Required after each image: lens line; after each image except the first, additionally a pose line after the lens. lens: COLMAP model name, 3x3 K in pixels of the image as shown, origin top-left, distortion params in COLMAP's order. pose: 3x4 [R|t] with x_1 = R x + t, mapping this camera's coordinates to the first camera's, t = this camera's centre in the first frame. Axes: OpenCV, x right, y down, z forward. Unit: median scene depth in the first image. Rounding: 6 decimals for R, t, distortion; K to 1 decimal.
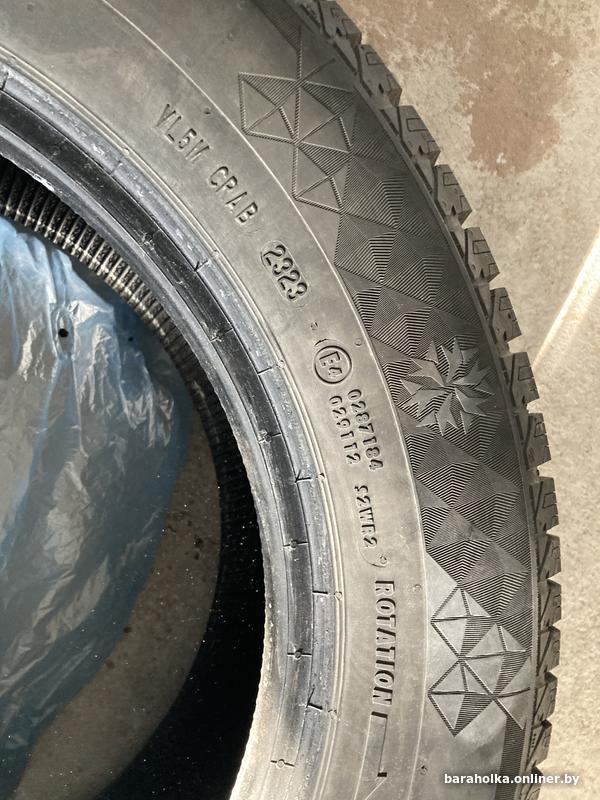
lens RADIAL K [[652.5, 0, 300.1], [0, 652.5, 400.0], [0, 0, 1]] dist [-0.016050, 0.018879]
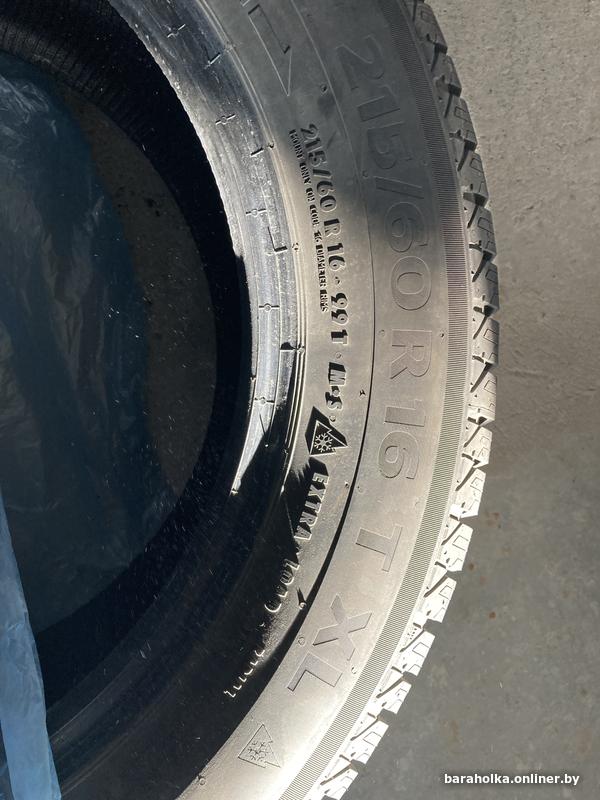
lens RADIAL K [[652.5, 0, 301.0], [0, 652.5, 400.2], [0, 0, 1]] dist [-0.016050, 0.018879]
pose [[0.780050, -0.620903, -0.077465, -0.070420], [0.625524, 0.770734, 0.121201, 0.438116], [-0.015549, -0.142999, 0.989601, -0.104536]]
